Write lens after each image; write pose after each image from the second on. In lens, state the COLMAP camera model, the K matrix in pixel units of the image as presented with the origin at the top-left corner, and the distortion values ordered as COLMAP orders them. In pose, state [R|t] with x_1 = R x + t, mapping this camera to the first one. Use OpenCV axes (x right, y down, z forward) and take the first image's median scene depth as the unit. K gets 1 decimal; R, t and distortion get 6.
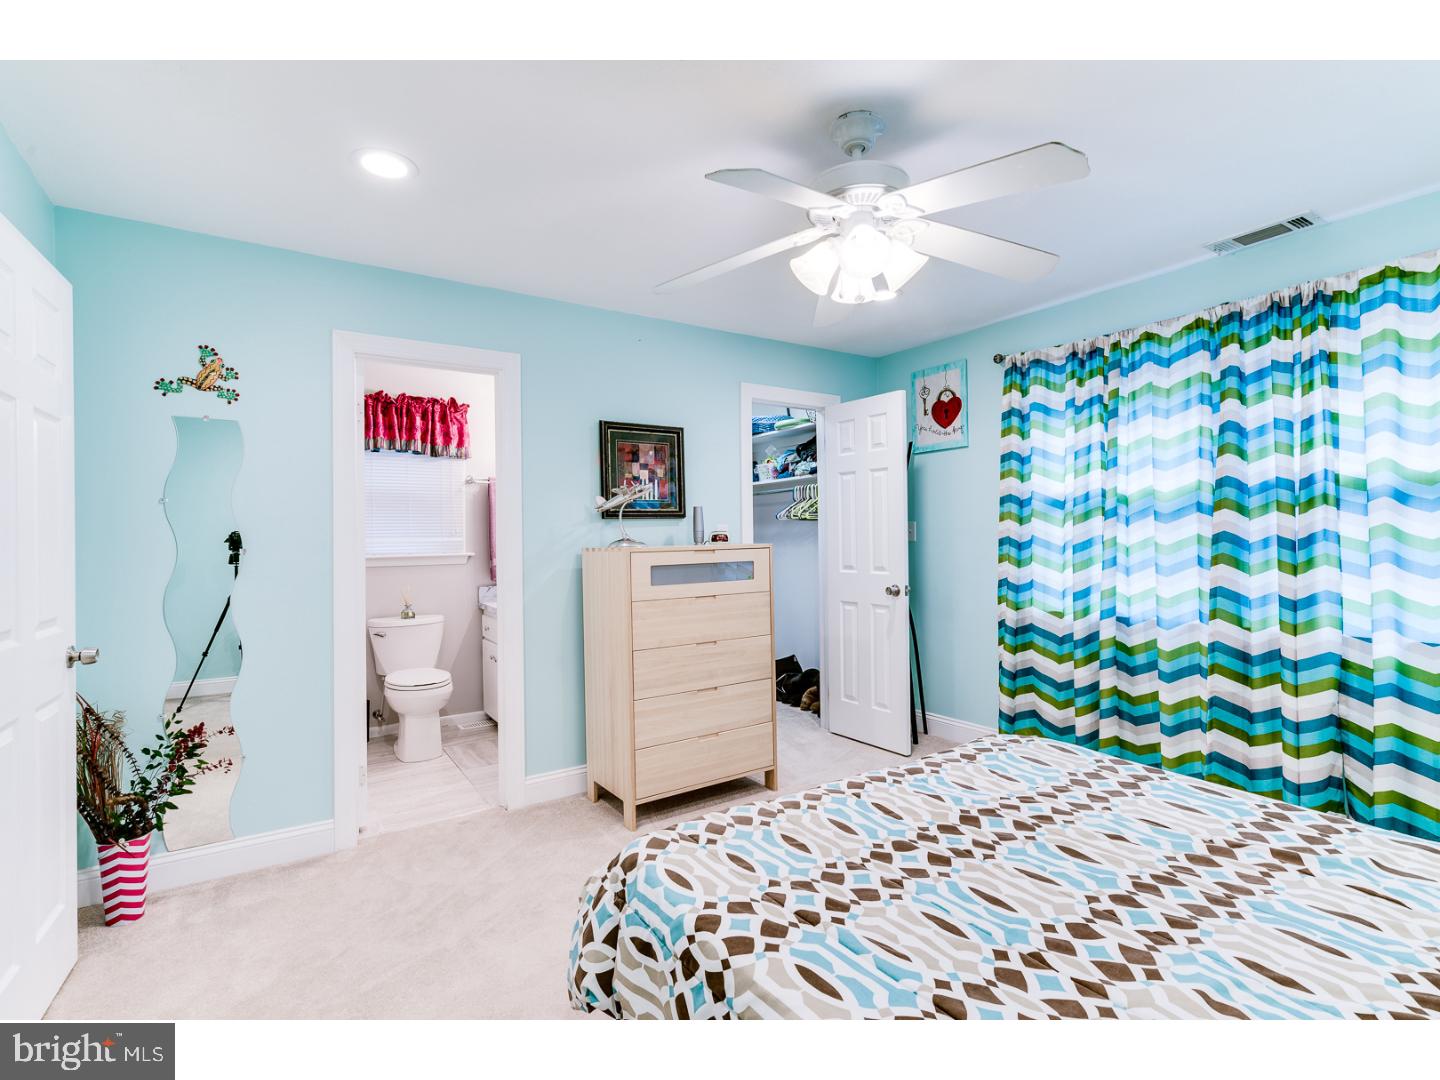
lens RADIAL K [[687.6, 0, 725.4], [0, 687.6, 547.6], [0, 0, 1]] dist [-0.001331, -0.000109]
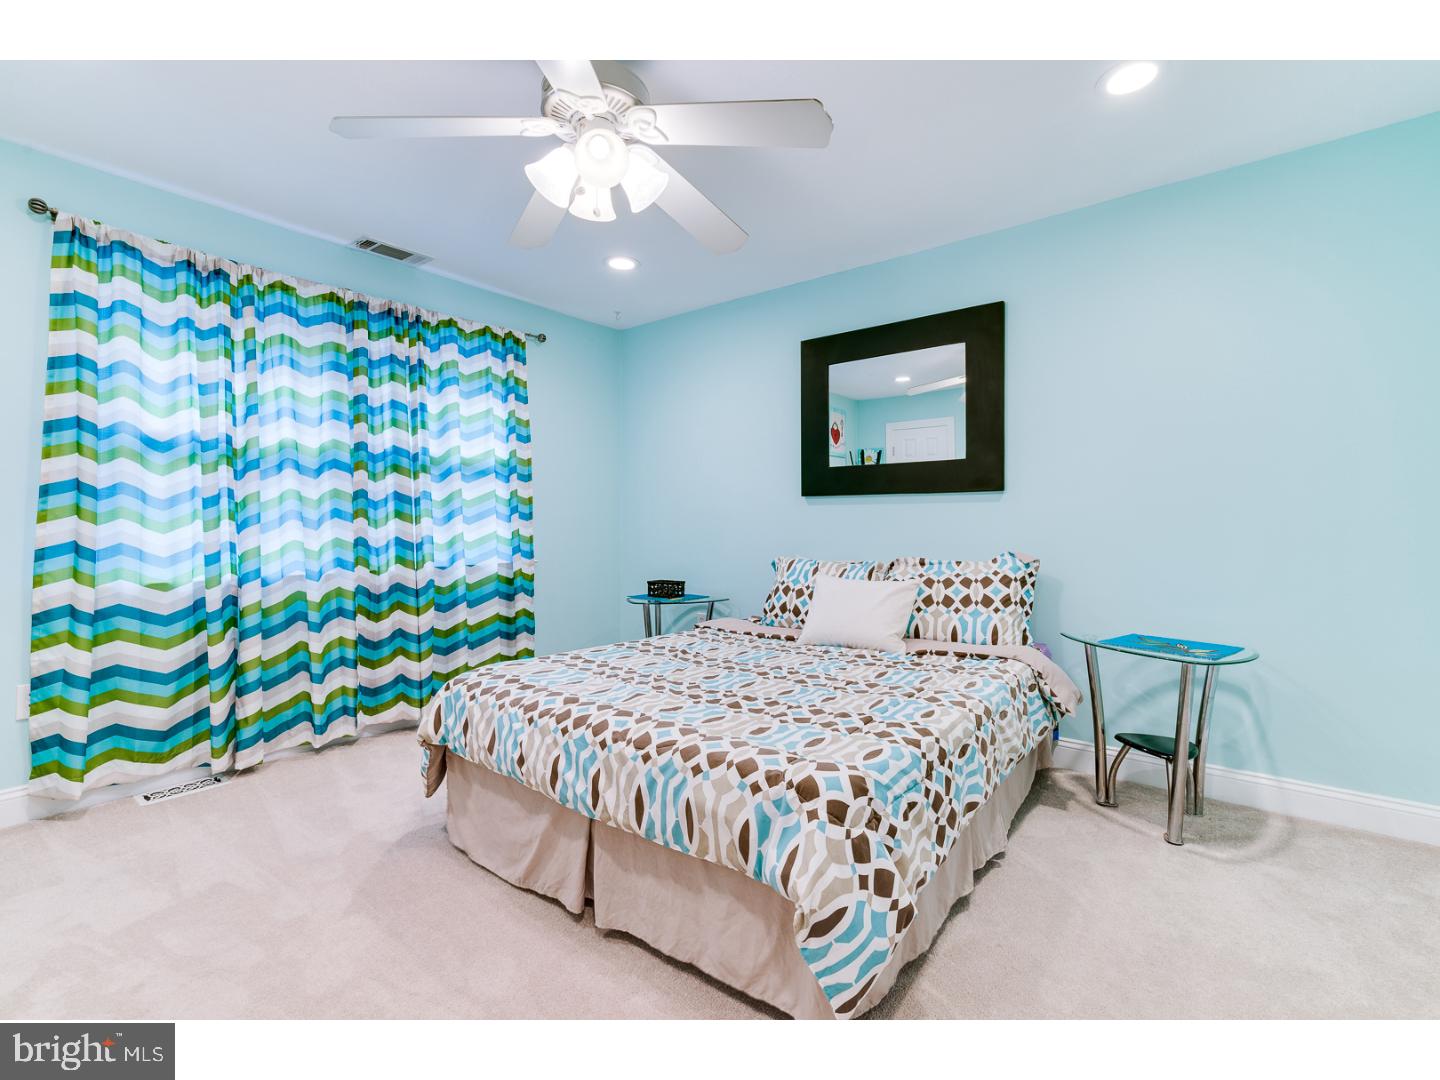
lens RADIAL K [[667.7, 0, 731.1], [0, 667.7, 526.9], [0, 0, 1]] dist [-0.002358, 0.000116]
pose [[-0.321374, -0.005952, 0.946934, -0.519409], [0.007308, 0.999935, 0.008765, 0.033582], [-0.946924, 0.009737, -0.321310, 0.744602]]
